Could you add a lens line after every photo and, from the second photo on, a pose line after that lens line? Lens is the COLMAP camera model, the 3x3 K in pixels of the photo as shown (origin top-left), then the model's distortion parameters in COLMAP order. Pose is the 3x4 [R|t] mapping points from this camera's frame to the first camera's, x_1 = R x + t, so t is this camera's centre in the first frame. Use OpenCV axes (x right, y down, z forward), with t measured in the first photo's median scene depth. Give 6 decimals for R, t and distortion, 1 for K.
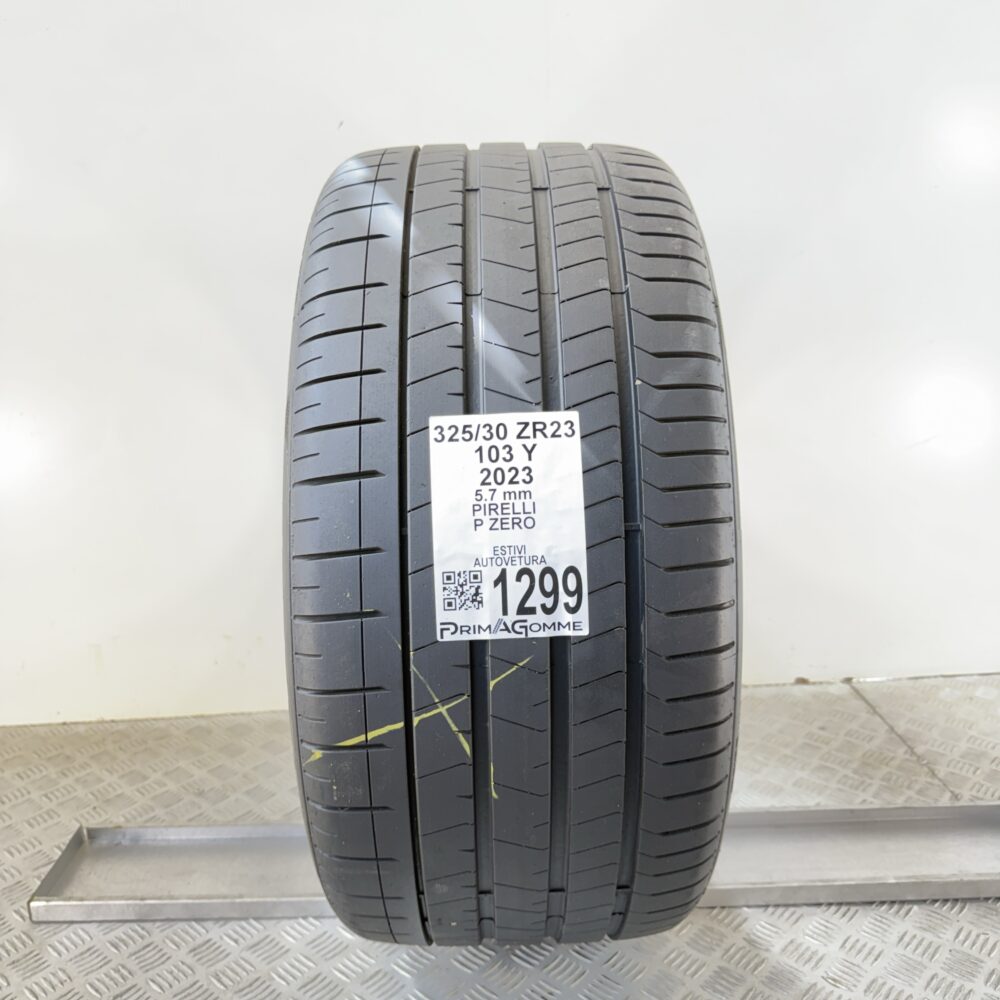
lens RADIAL K [[973.2, 0, 500.0], [0, 973.2, 500.0], [0, 0, 1]] dist [0.107092, -0.283179]
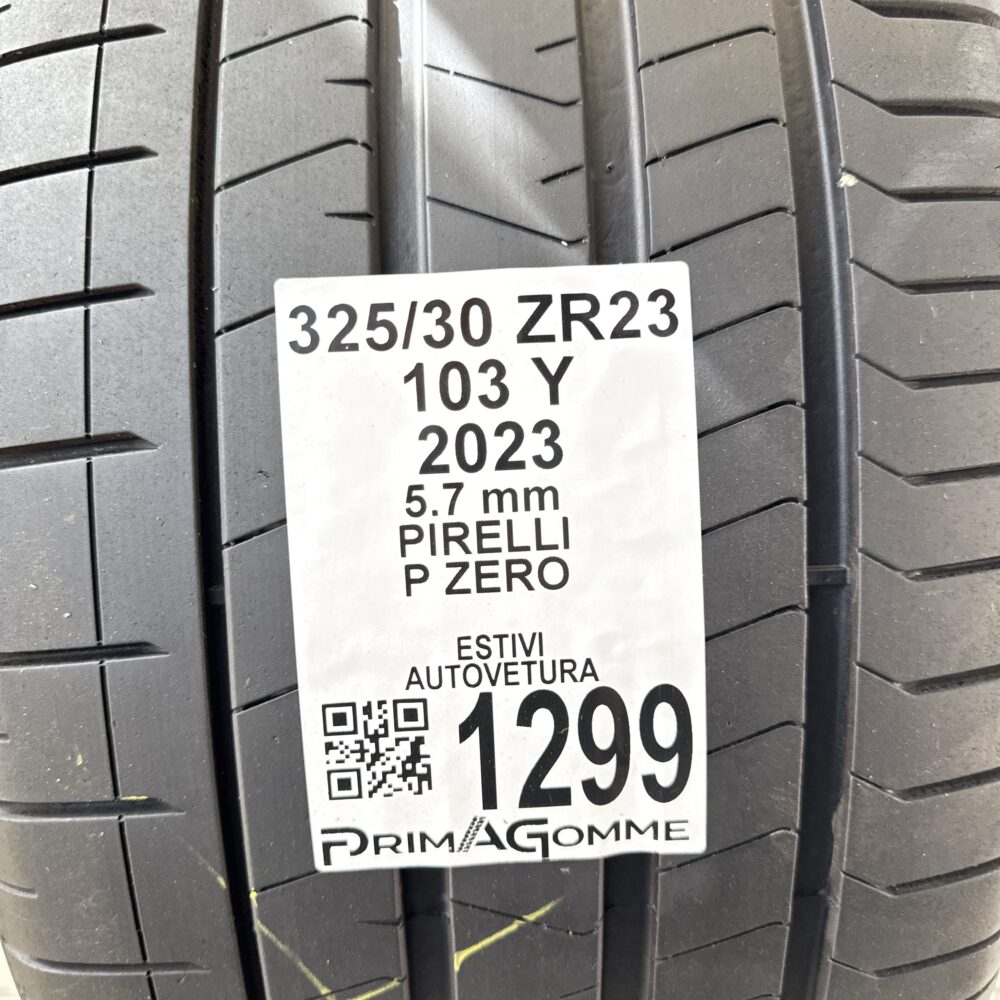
lens RADIAL K [[973.2, 0, 500.0], [0, 973.2, 500.0], [0, 0, 1]] dist [0.107092, -0.283179]
pose [[0.999863, -0.008903, 0.013970, 0.004889], [0.006550, 0.987053, 0.160261, -0.063682], [-0.015216, -0.160148, 0.986976, 0.635092]]
